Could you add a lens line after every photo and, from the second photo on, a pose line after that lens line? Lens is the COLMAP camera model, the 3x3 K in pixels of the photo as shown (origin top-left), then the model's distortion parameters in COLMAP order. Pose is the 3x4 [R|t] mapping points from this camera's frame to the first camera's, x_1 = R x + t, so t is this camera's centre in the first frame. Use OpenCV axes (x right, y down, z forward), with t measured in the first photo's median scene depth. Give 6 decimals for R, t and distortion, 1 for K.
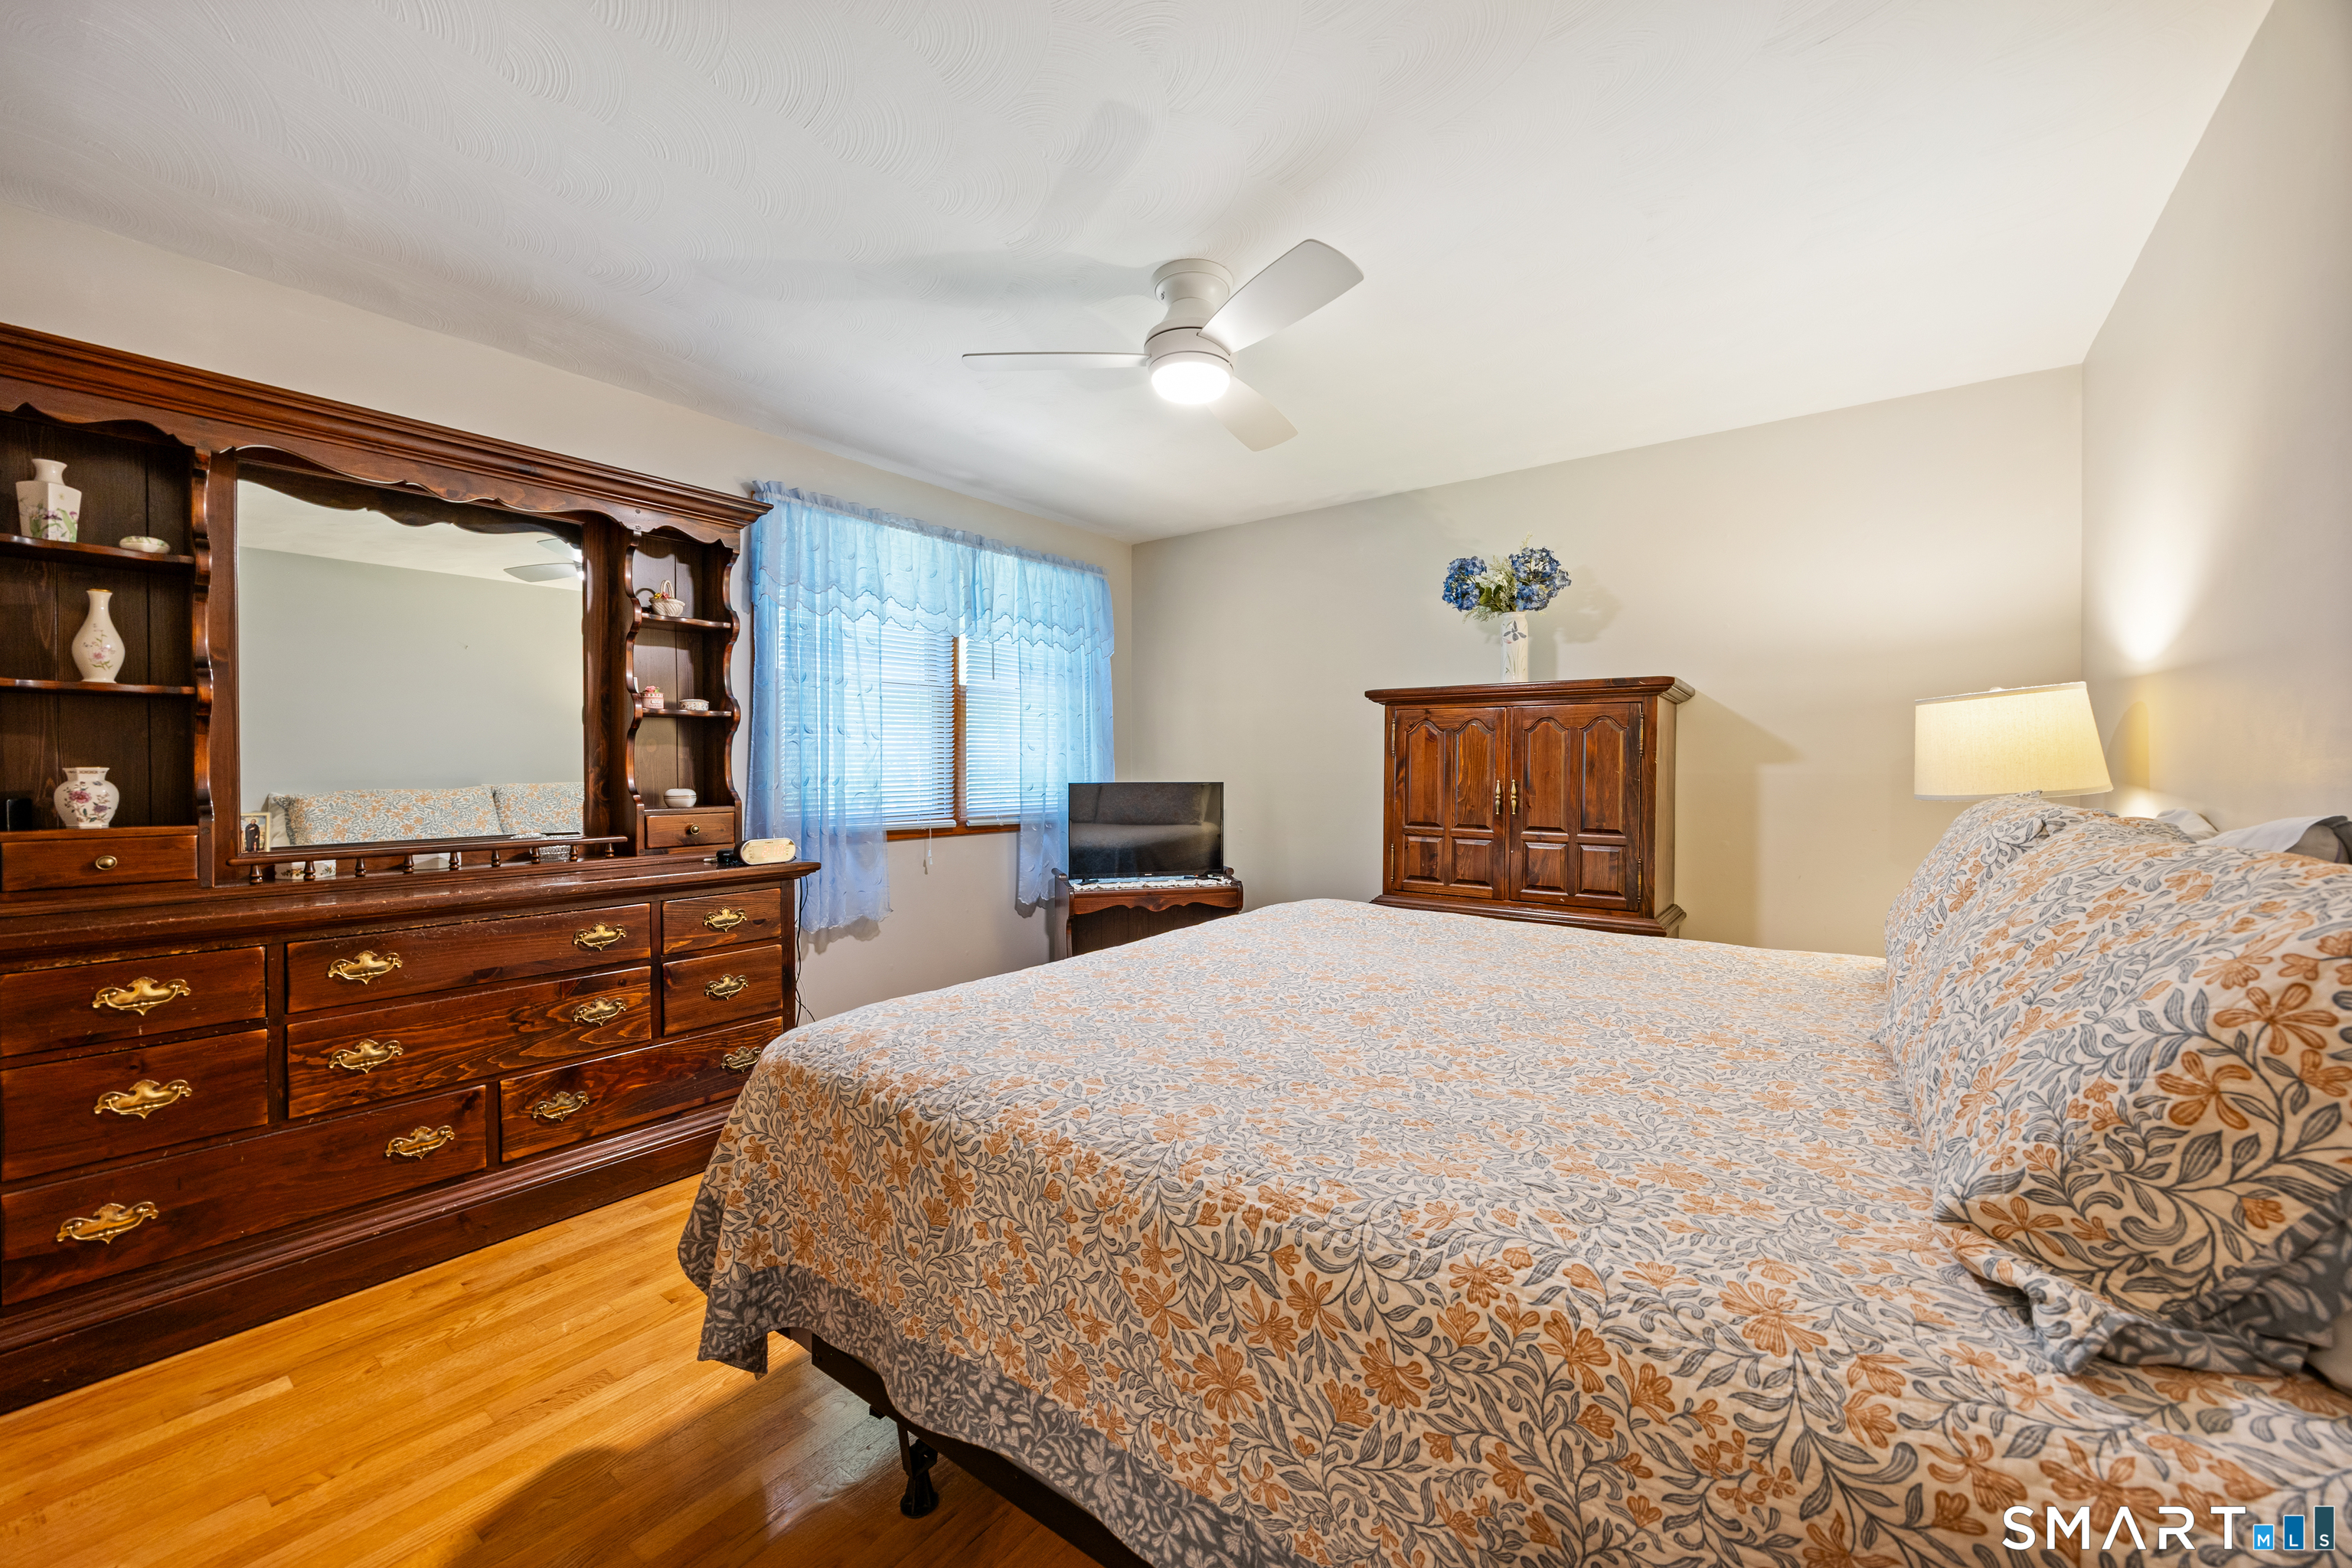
lens RADIAL K [[915.7, 0, 1173.1], [0, 915.7, 770.3], [0, 0, 1]] dist [-0.006663, 0.000182]
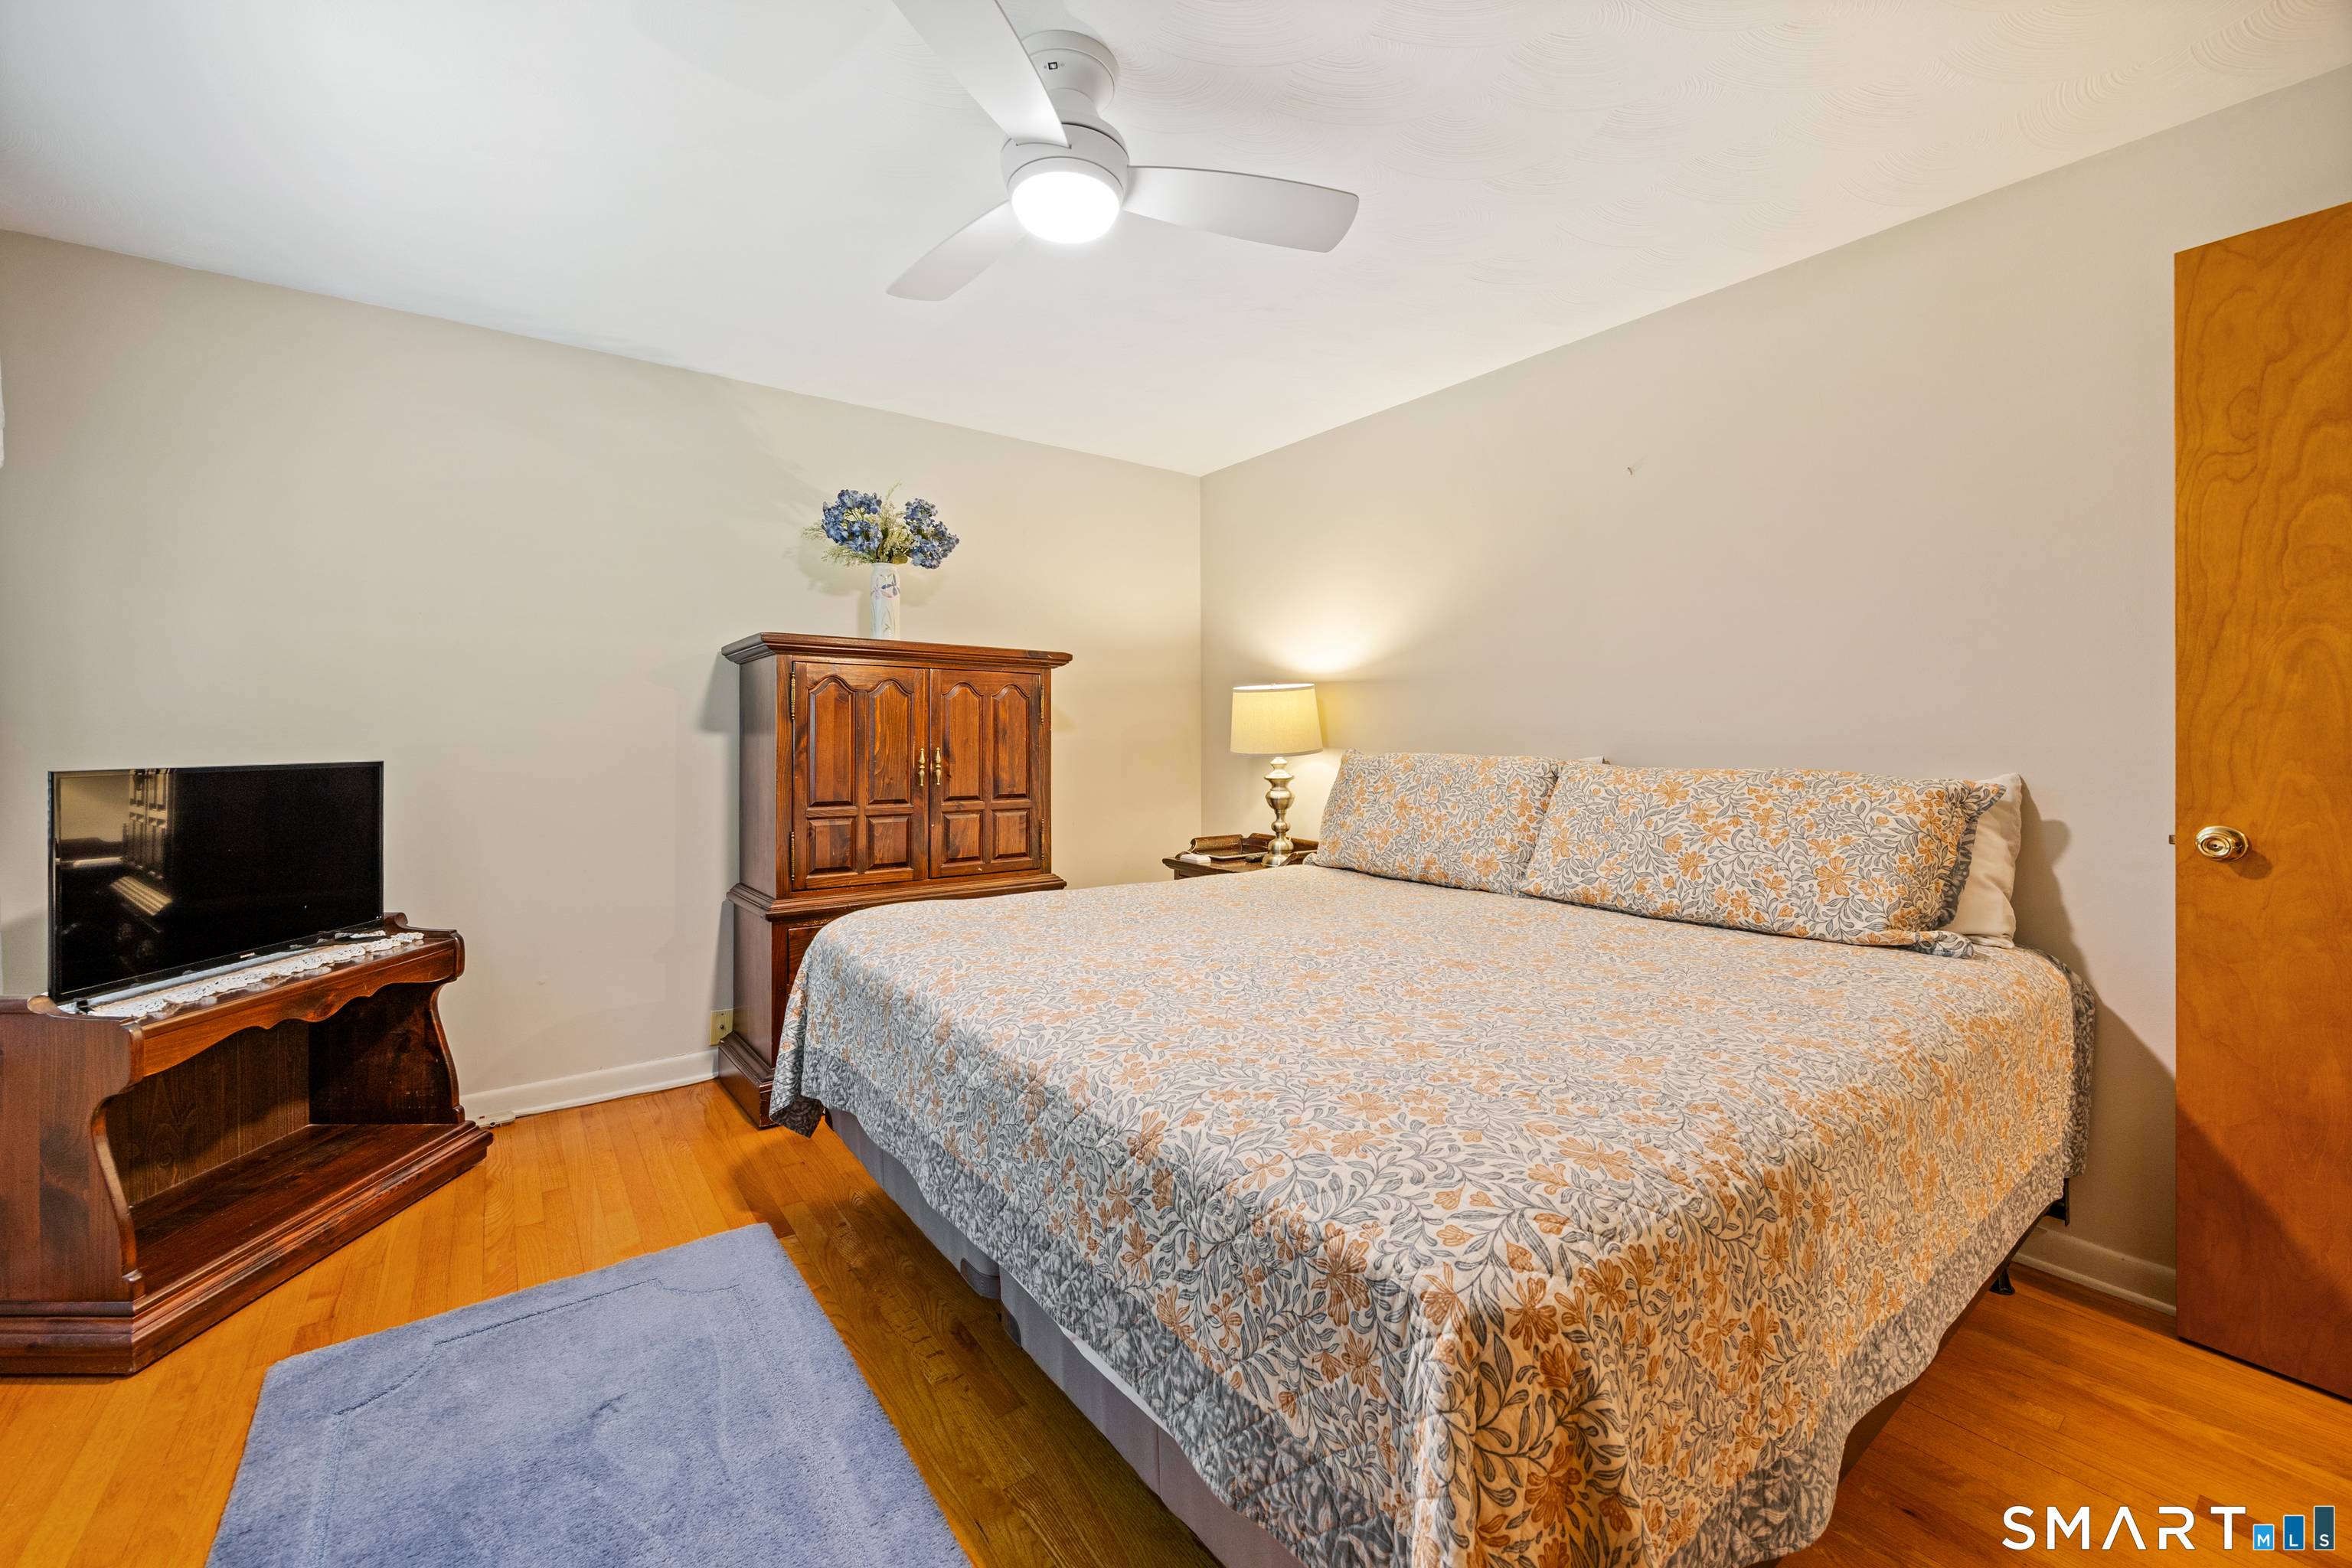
lens RADIAL K [[946.6, 0, 1176.8], [0, 946.6, 736.2], [0, 0, 1]] dist [-0.000597, 0.000027]
pose [[0.281743, -0.005315, 0.959475, -0.481814], [0.004406, 0.999981, 0.004246, -0.004816], [-0.959480, 0.003031, 0.281761, 0.496257]]
